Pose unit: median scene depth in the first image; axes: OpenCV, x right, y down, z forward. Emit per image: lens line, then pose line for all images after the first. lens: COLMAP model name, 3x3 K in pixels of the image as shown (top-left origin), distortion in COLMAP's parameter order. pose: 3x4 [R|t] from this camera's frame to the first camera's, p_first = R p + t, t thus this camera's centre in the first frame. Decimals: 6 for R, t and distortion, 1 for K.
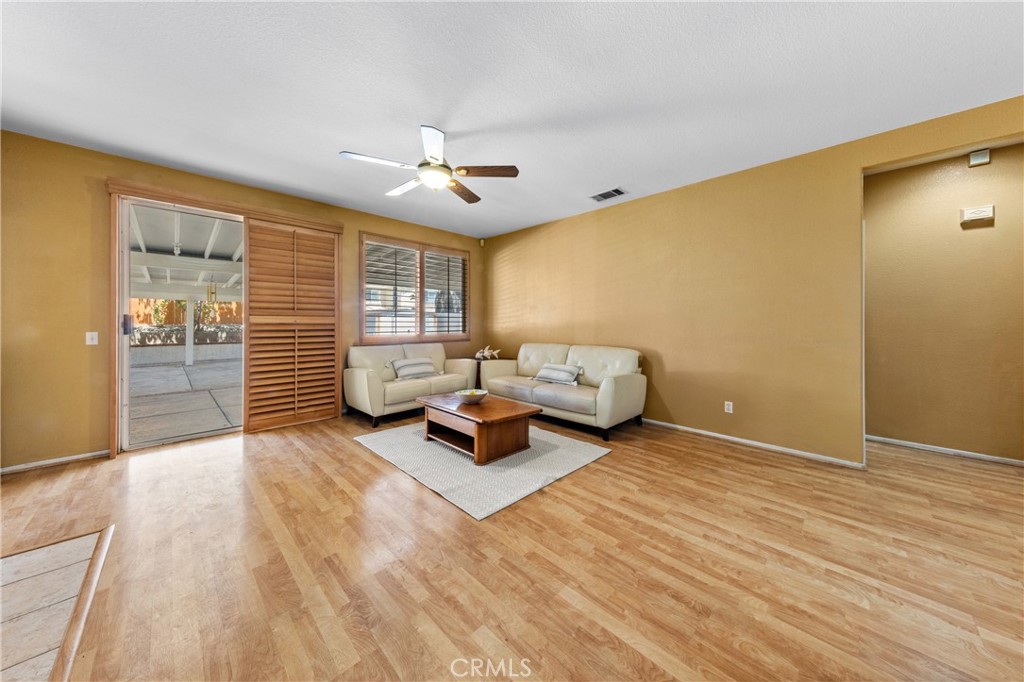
lens RADIAL K [[341.4, 0, 516.0], [0, 341.4, 319.5], [0, 0, 1]] dist [0.005399, -0.000171]
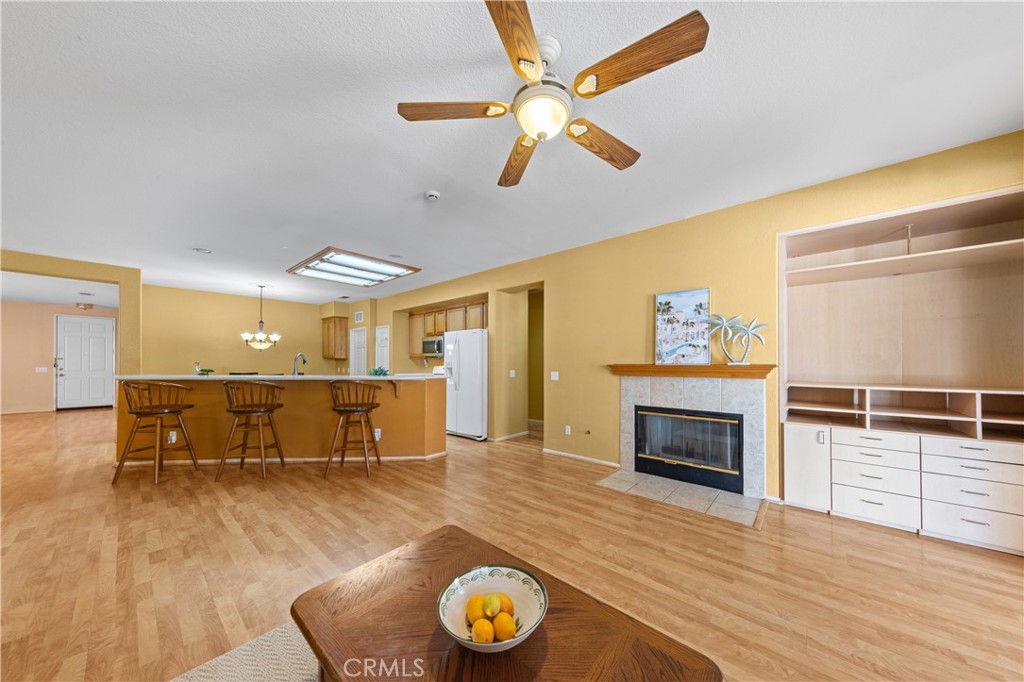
lens RADIAL K [[336.1, 0, 516.3], [0, 336.1, 361.1], [0, 0, 1]] dist [0.002667, 0.000032]
pose [[-0.998026, -0.002033, -0.062771, -0.193400], [-0.001163, 0.999903, -0.013901, 0.006831], [0.062793, -0.013800, -0.997931, 1.873368]]
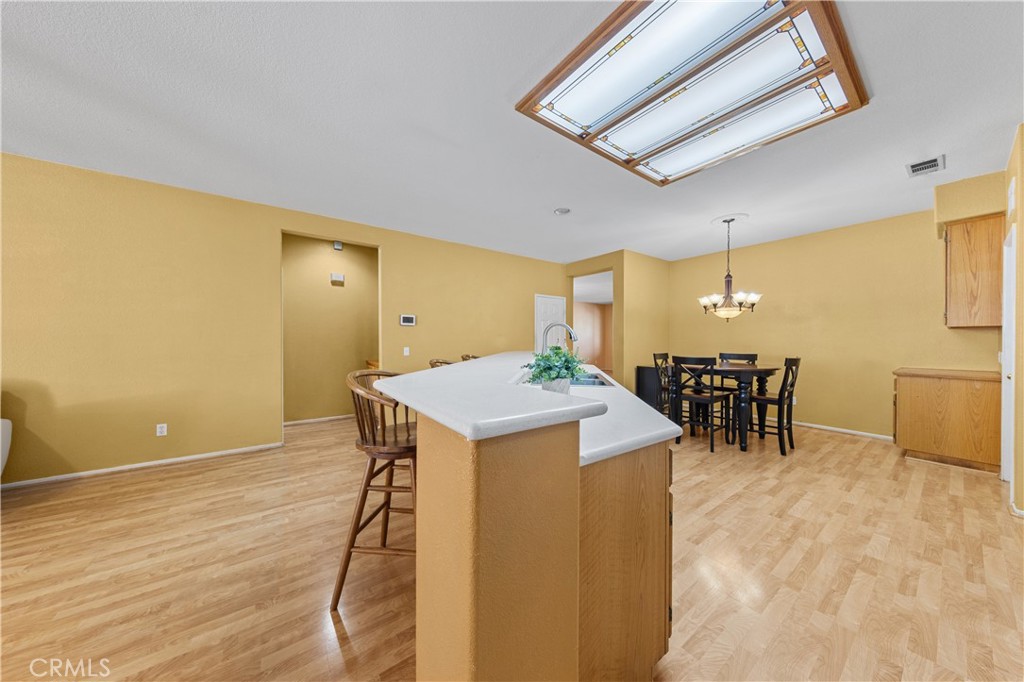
lens RADIAL K [[326.9, 0, 509.8], [0, 326.9, 342.3], [0, 0, 1]] dist [0.005725, -0.000278]
pose [[0.161358, -0.007485, 0.986868, -0.181254], [-0.006609, 0.999941, 0.008664, -0.002882], [-0.986874, -0.007920, 0.161299, -0.148835]]
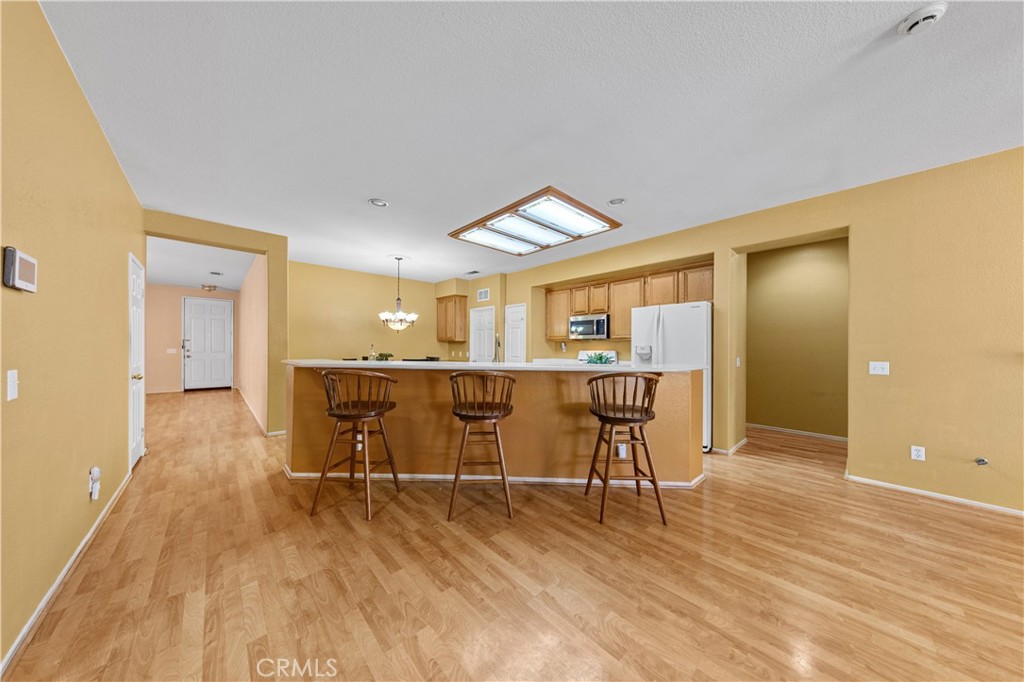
lens RADIAL K [[319.7, 0, 508.7], [0, 319.7, 347.3], [0, 0, 1]] dist [0.005520, -0.000187]
pose [[-0.998638, -0.007912, 0.051570, 0.802496], [-0.008213, 0.999950, -0.005637, 0.003548], [-0.051522, -0.006052, -0.998653, 1.257044]]
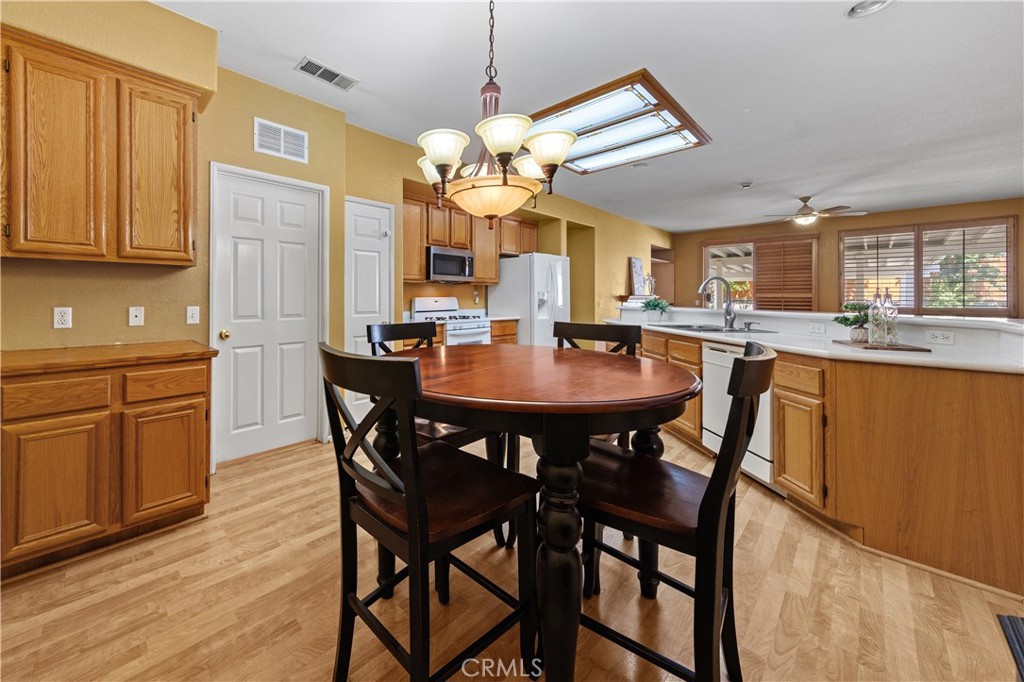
lens RADIAL K [[385.8, 0, 444.0], [0, 385.8, 296.7], [0, 0, 1]] dist [0.006779, -0.000145]
pose [[-0.053163, -0.001072, -0.998585, 2.381787], [0.003116, 0.999994, -0.001239, 0.010195], [0.998581, -0.003177, -0.053159, -1.041980]]
